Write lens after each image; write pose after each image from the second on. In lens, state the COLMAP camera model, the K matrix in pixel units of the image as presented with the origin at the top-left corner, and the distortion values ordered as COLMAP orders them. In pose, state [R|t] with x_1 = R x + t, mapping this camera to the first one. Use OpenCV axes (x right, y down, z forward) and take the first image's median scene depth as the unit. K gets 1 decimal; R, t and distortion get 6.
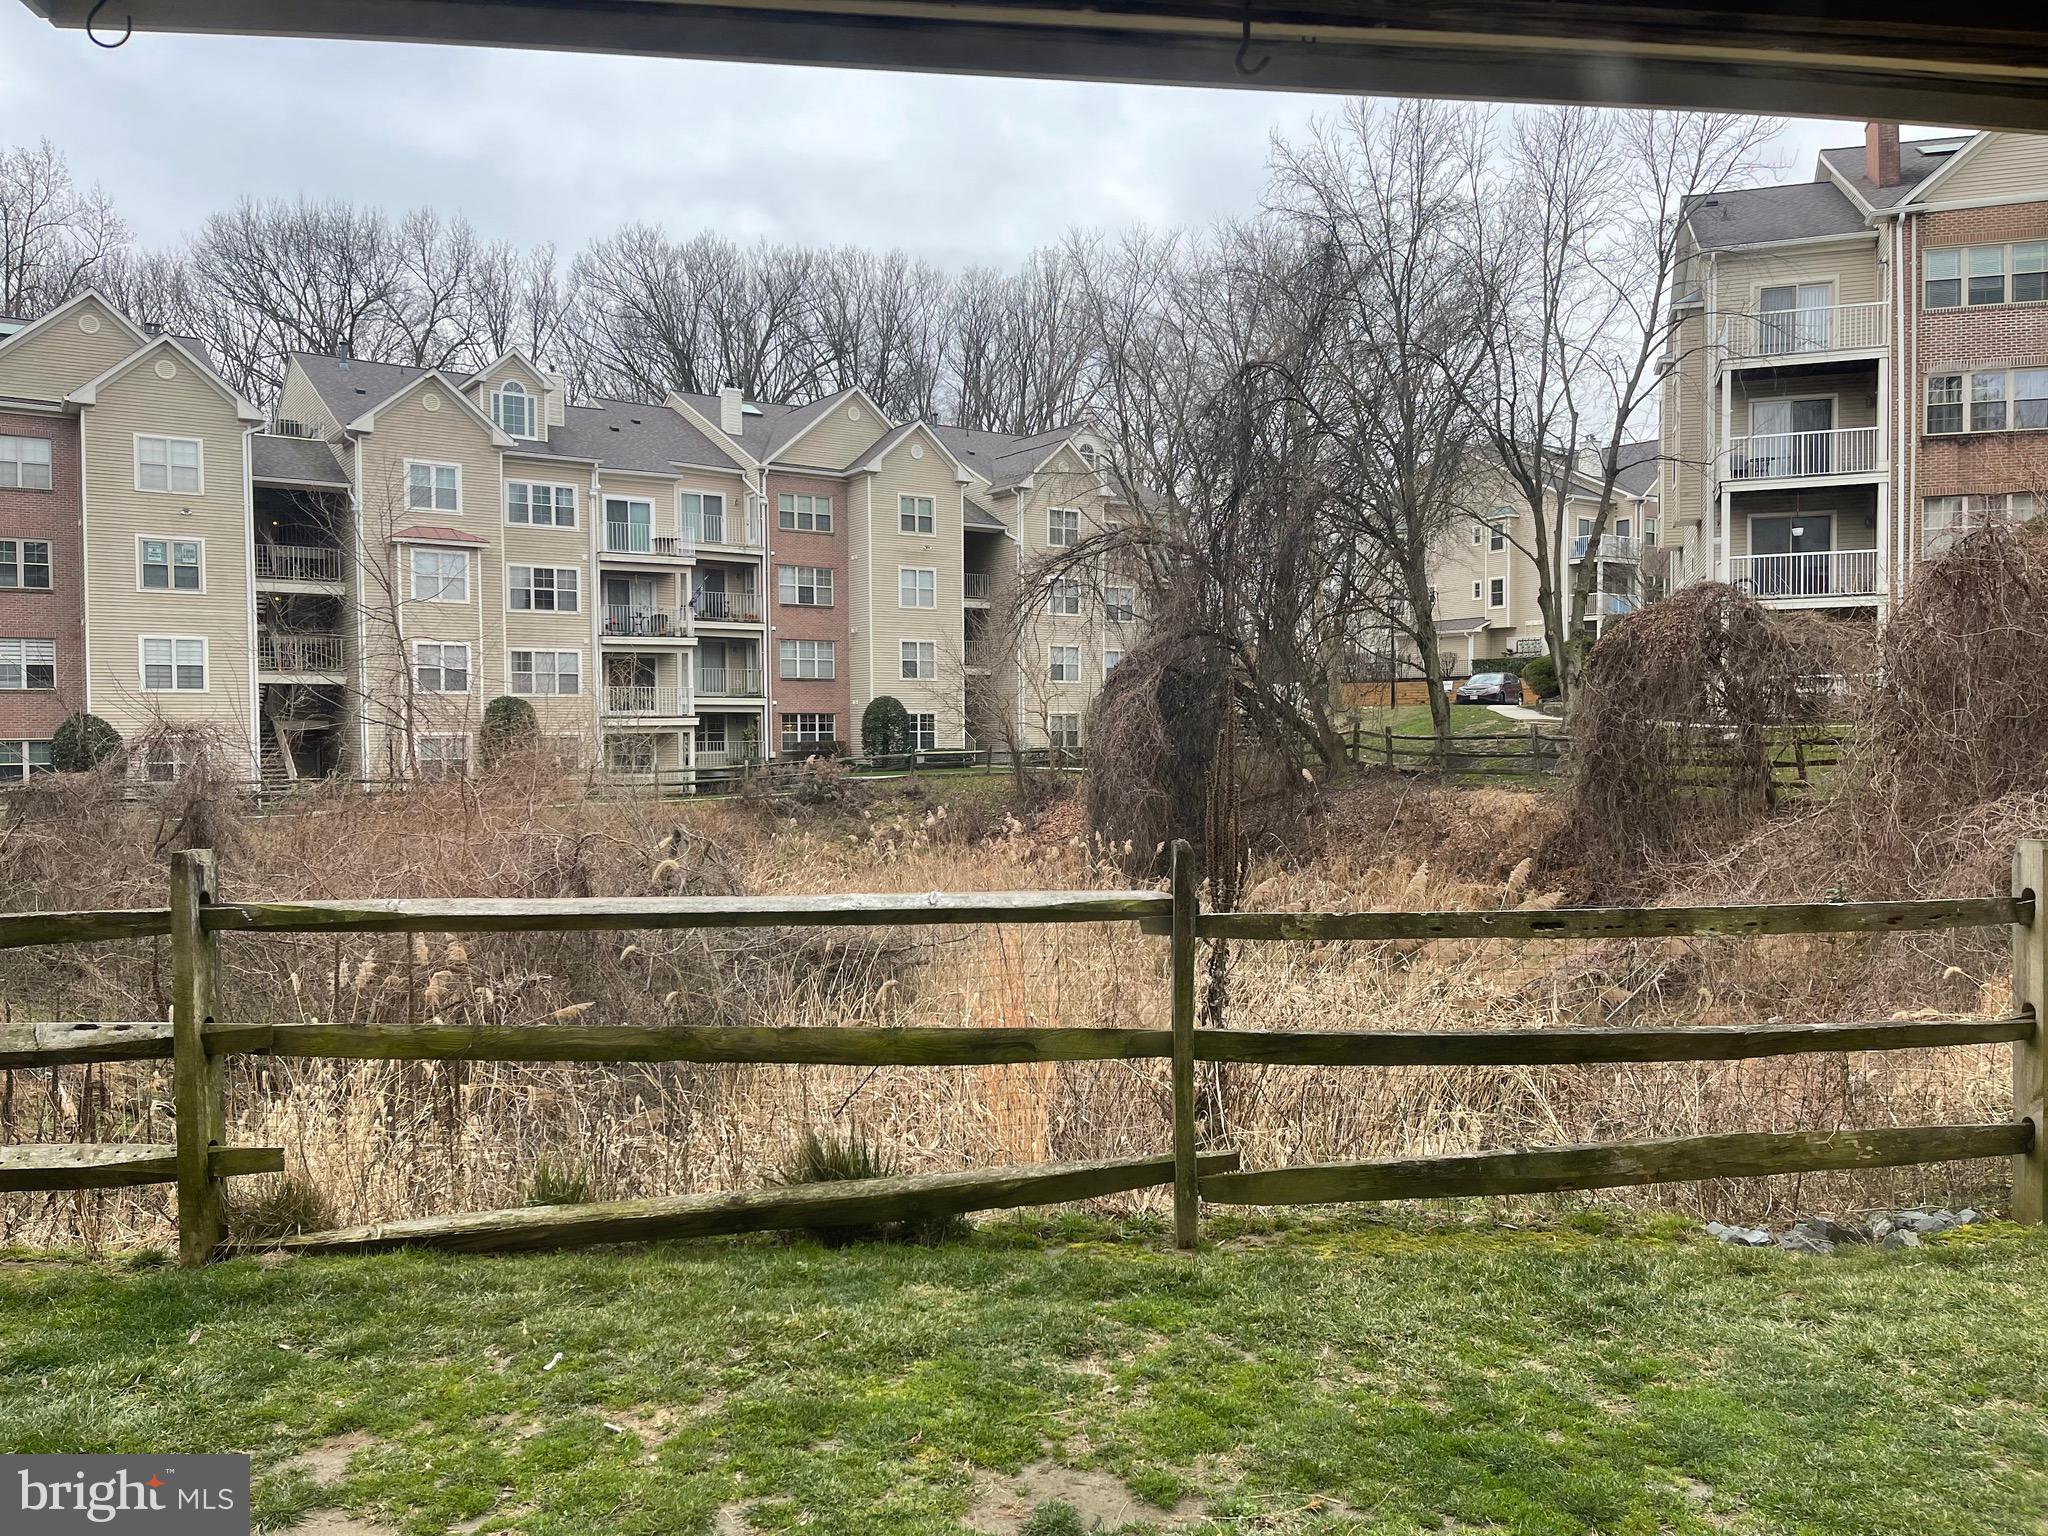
lens RADIAL K [[1551.2, 0, 1020.7], [0, 1551.2, 769.6], [0, 0, 1]] dist [0.035946, -0.025366]
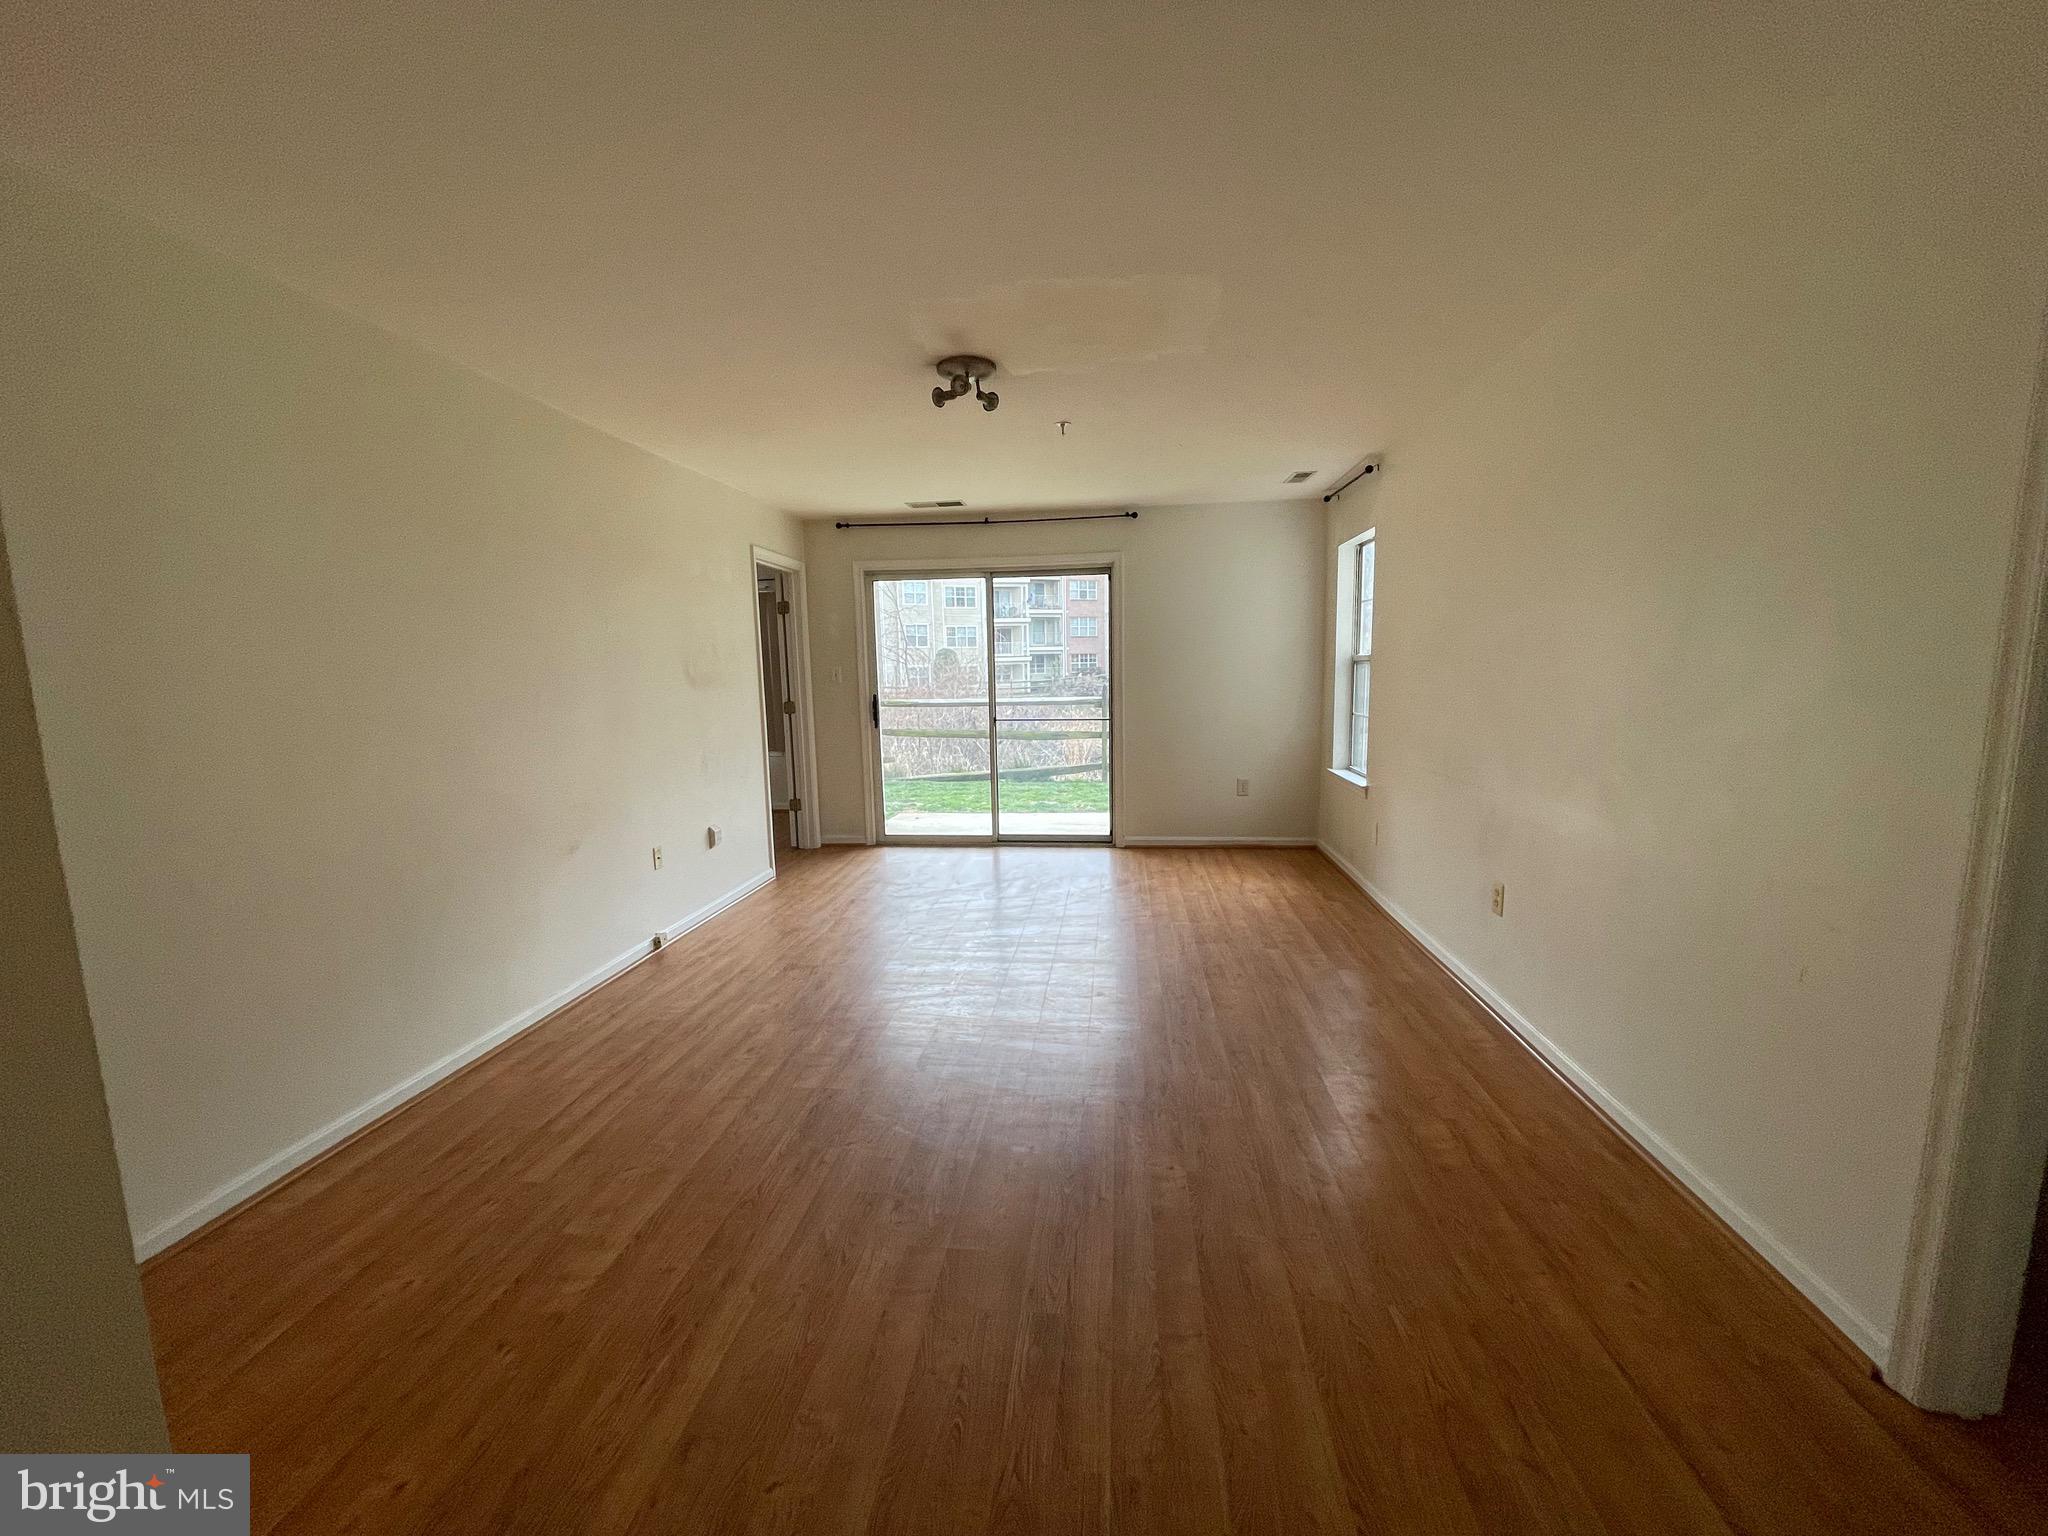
lens RADIAL K [[828.7, 0, 1024.5], [0, 828.7, 781.0], [0, 0, 1]] dist [-0.003815, -0.000413]
pose [[0.974365, 0.015410, -0.224443, 0.072749], [0.010745, 0.993325, 0.114844, 0.009602], [0.224715, -0.114312, 0.967696, -0.206093]]
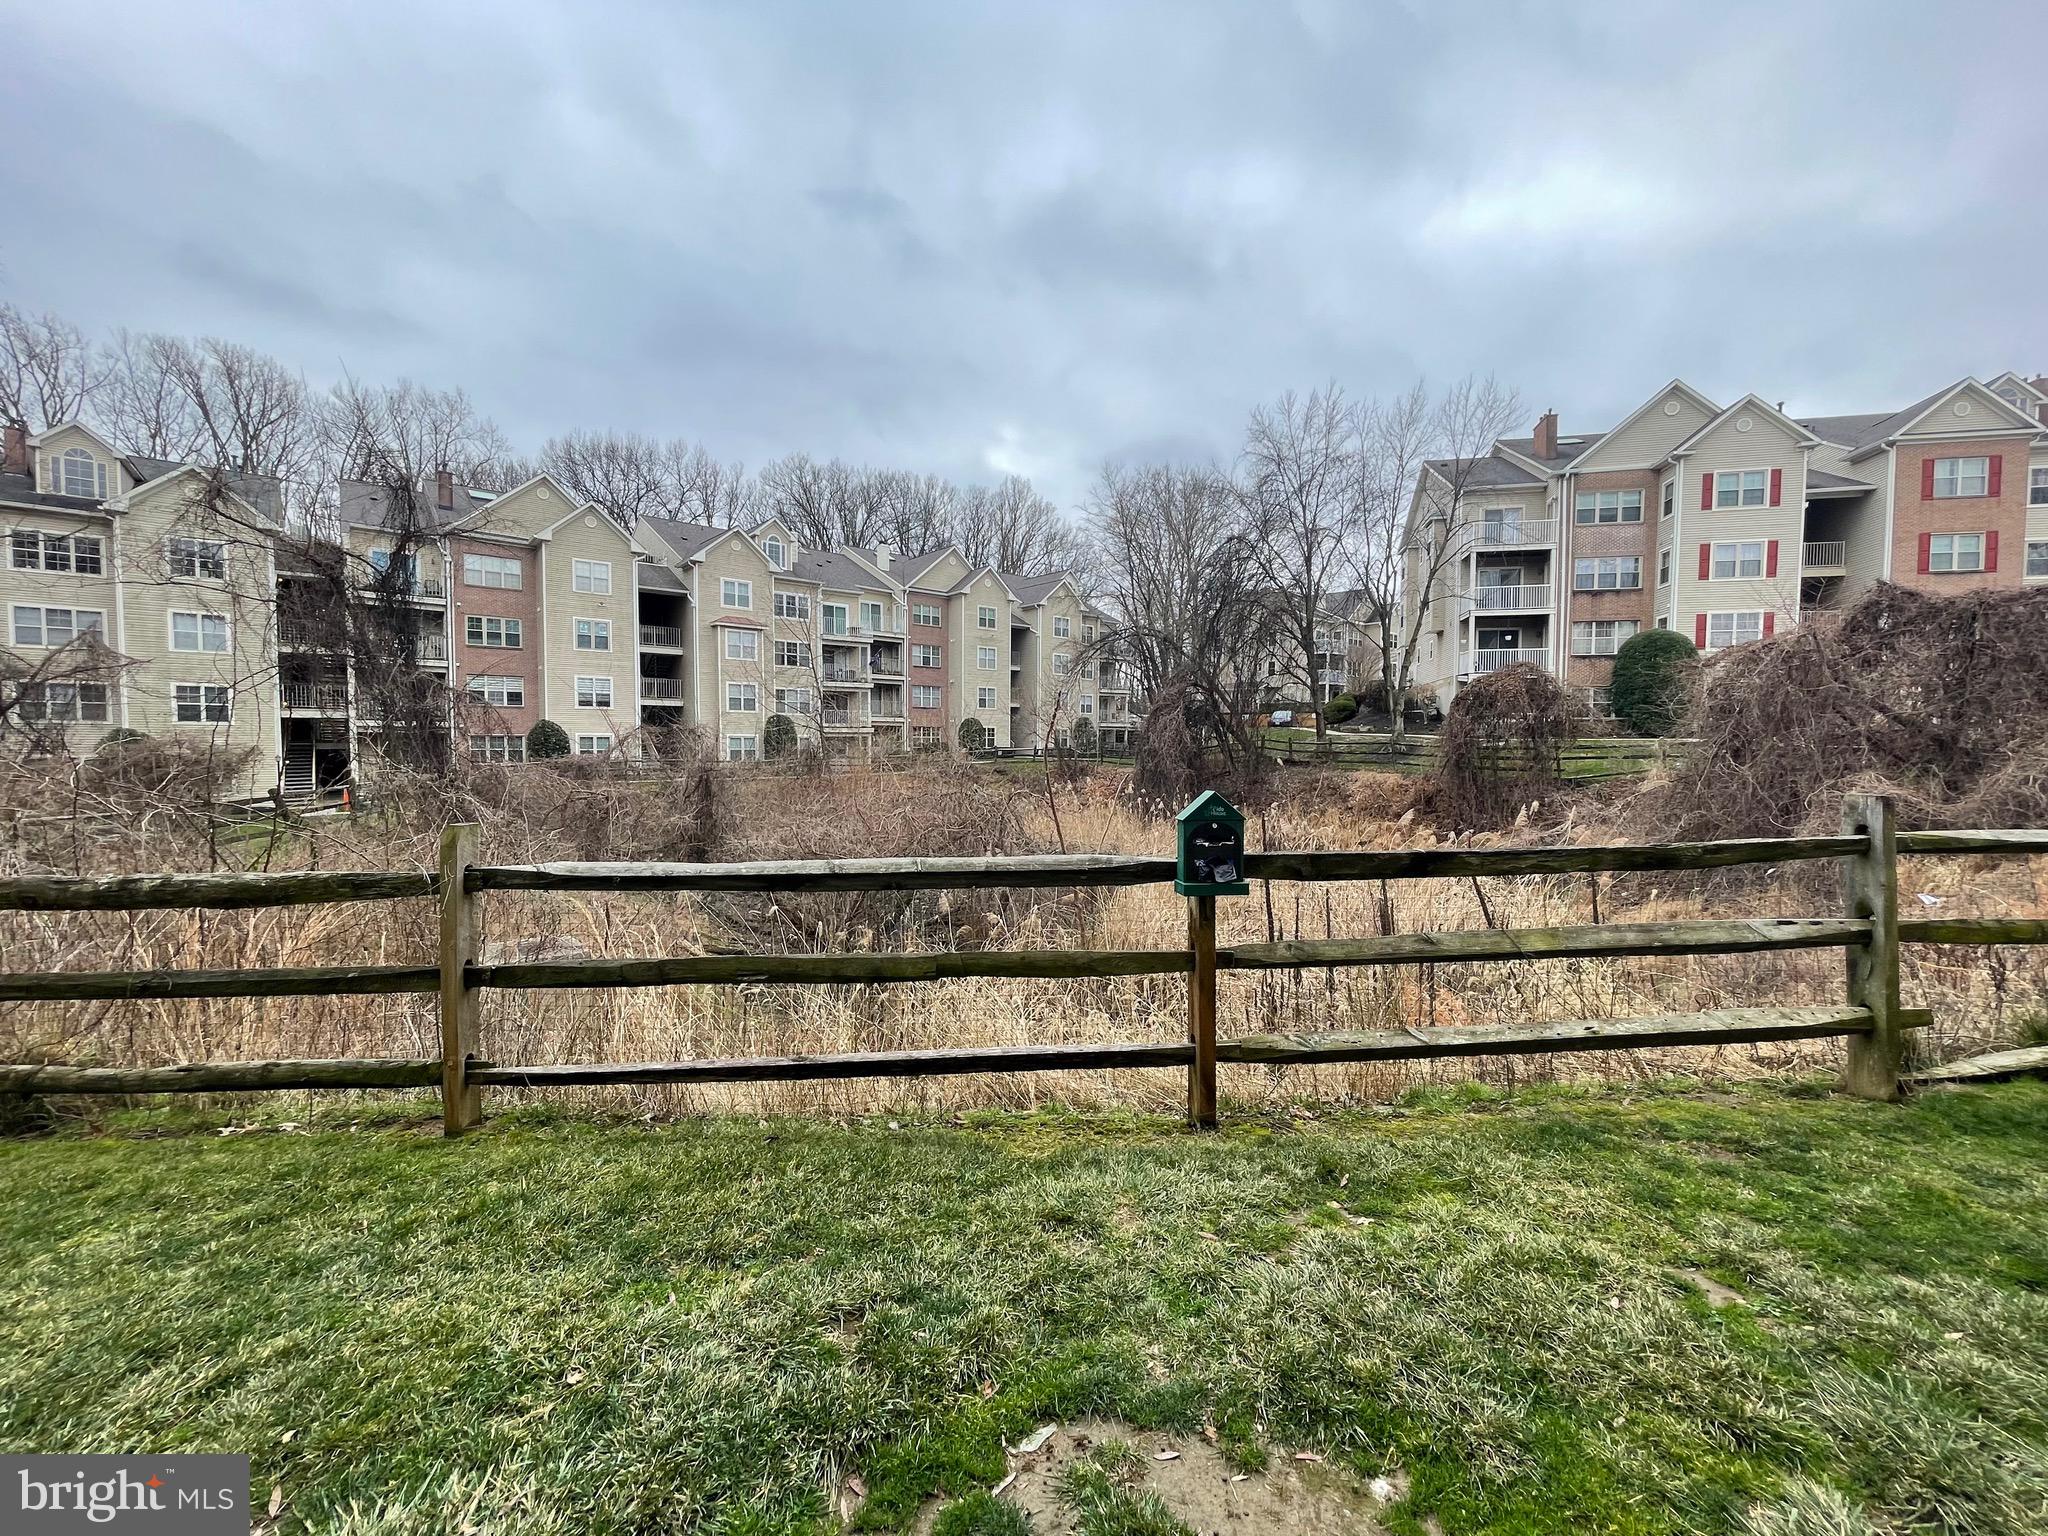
lens RADIAL K [[828.7, 0, 1029.5], [0, 828.7, 777.0], [0, 0, 1]] dist [-0.003815, -0.000413]
pose [[0.995188, 0.008539, 0.097609, -0.237155], [-0.010431, 0.999767, 0.018889, 0.005461], [-0.097425, -0.019816, 0.995046, 0.063549]]
